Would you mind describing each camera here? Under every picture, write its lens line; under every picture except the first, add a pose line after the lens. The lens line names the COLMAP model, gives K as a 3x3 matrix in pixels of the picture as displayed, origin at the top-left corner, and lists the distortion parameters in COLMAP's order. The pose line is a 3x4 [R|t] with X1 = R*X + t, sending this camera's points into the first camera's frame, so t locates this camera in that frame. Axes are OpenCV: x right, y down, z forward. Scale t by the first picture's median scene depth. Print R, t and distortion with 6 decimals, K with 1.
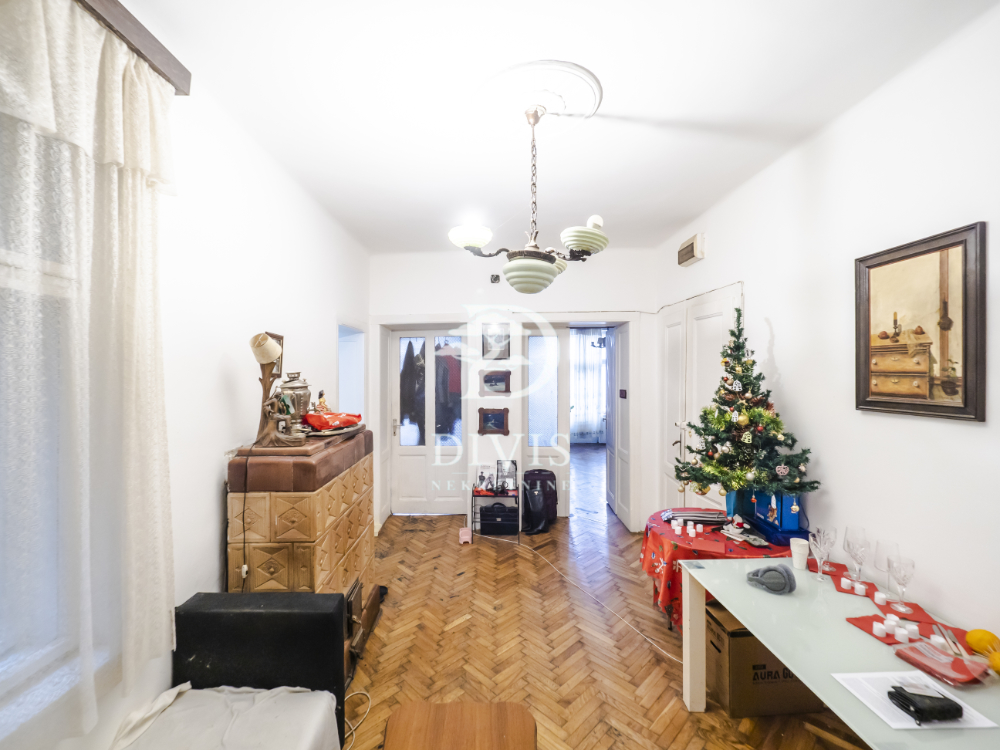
lens RADIAL K [[434.2, 0, 482.1], [0, 434.2, 365.7], [0, 0, 1]] dist [0.001581, -0.009980]
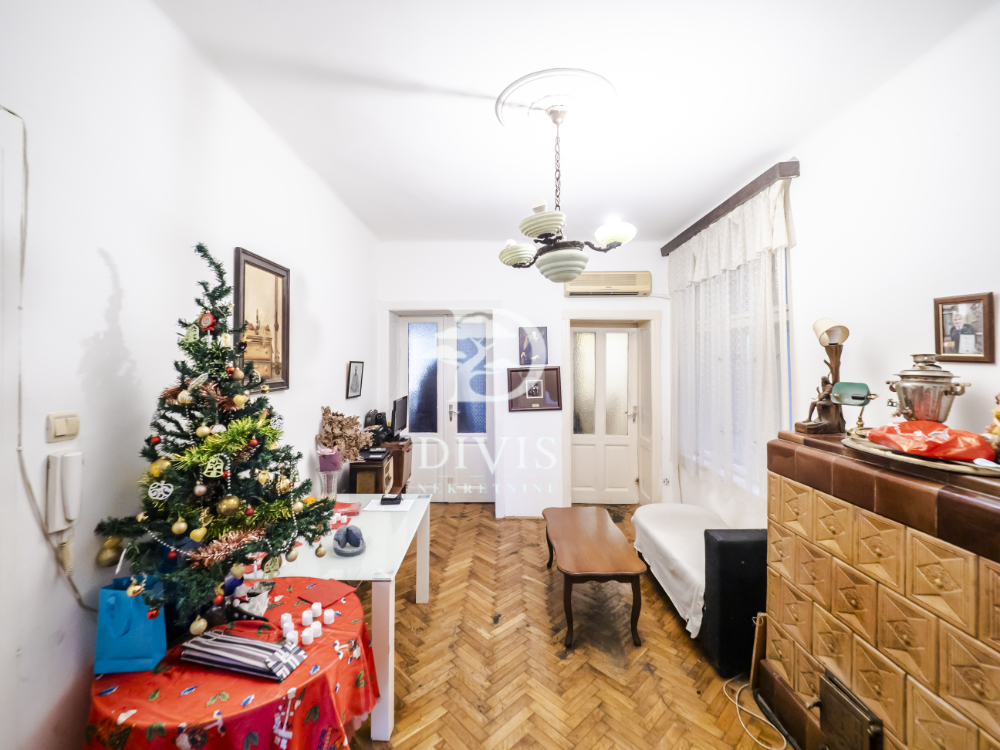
lens RADIAL K [[434.2, 0, 482.1], [0, 434.2, 365.7], [0, 0, 1]] dist [0.001581, -0.009980]
pose [[-0.999600, 0.006266, 0.027580, 0.279093], [0.006136, 0.999970, -0.004805, 0.040152], [-0.027609, -0.004634, -0.999608, 2.058583]]
